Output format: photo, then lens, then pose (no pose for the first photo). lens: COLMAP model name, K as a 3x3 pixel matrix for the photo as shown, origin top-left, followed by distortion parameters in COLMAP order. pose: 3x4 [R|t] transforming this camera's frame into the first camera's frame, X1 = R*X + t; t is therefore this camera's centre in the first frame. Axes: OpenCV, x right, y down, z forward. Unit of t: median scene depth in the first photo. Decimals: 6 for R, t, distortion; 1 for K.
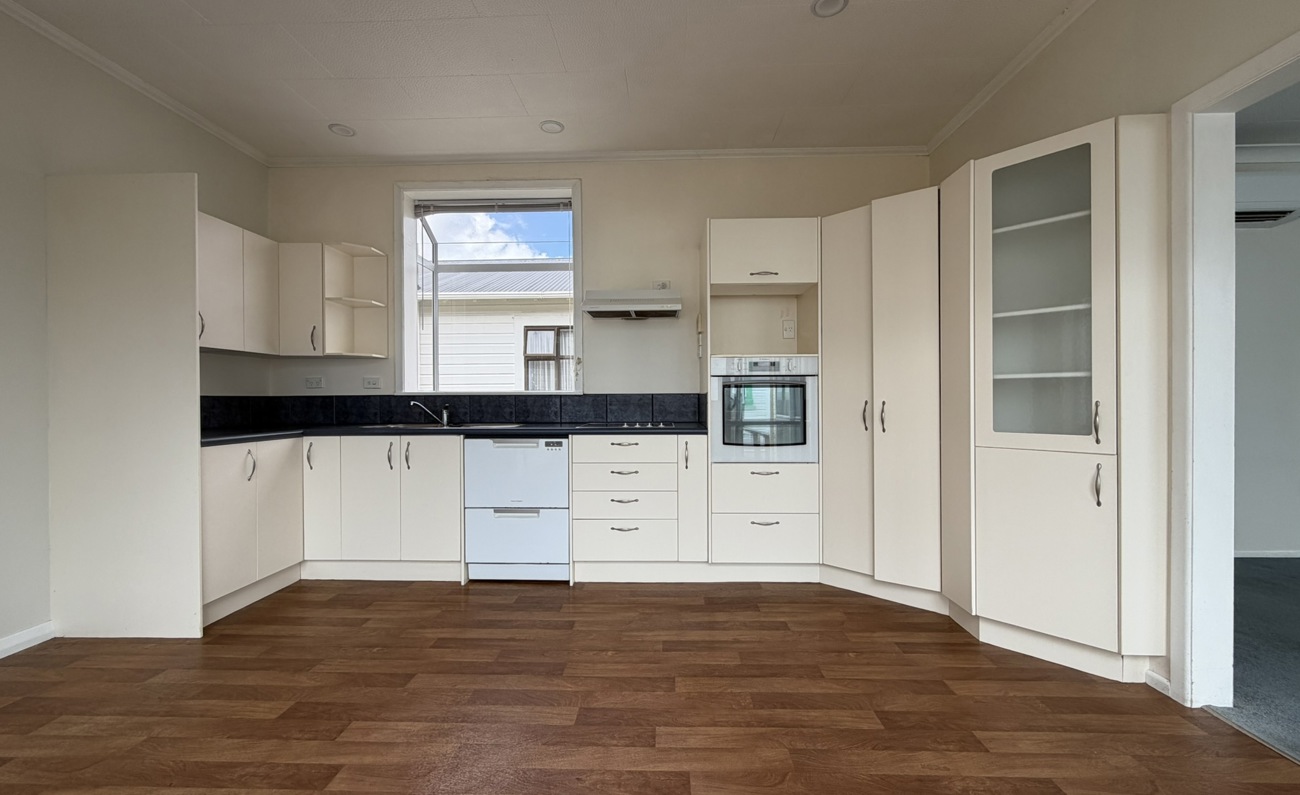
lens RADIAL K [[515.7, 0, 650.0], [0, 515.7, 397.5], [0, 0, 1]] dist [0.000080, -0.000045]
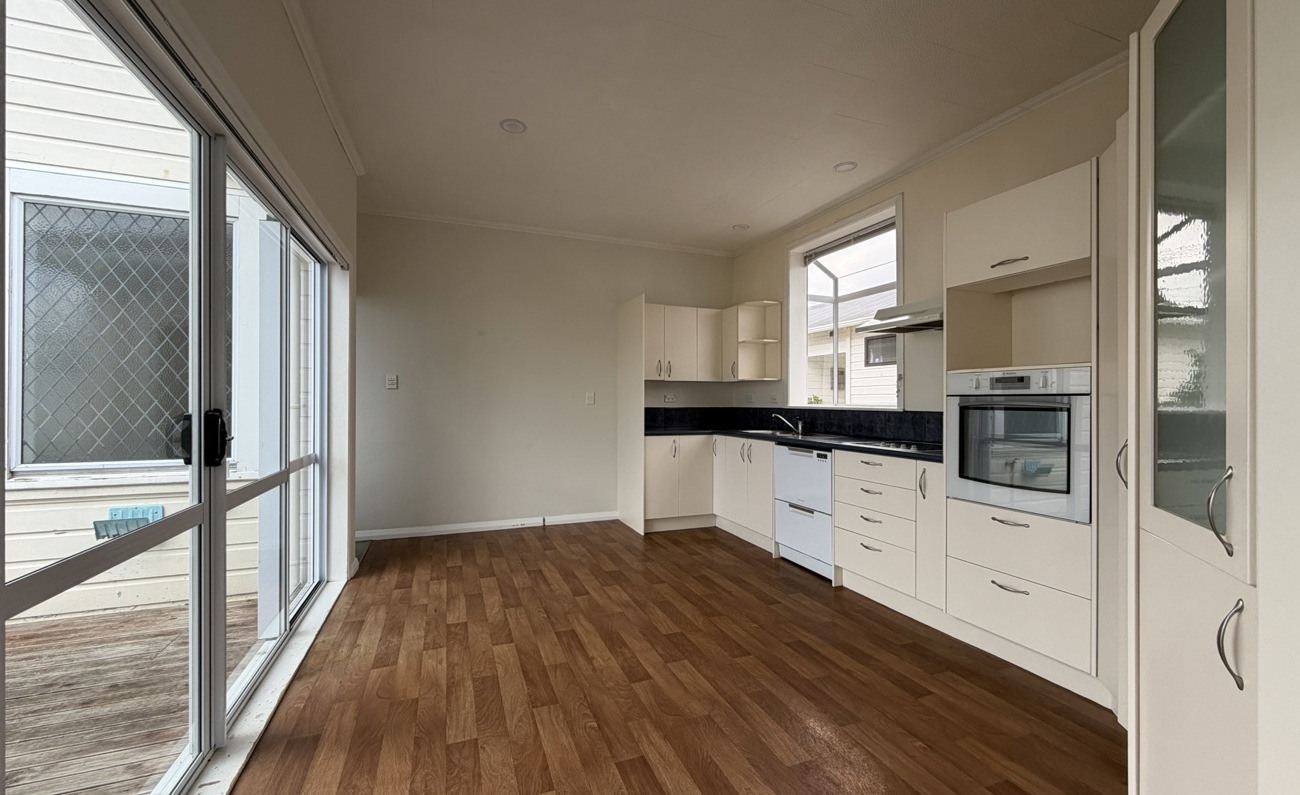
lens RADIAL K [[515.7, 0, 650.0], [0, 515.7, 397.5], [0, 0, 1]] dist [0.000080, -0.000045]
pose [[0.400376, 0.000542, -0.916351, 0.701070], [-0.005919, 0.999980, -0.001995, -0.033599], [0.916332, 0.006223, 0.400371, 0.200536]]
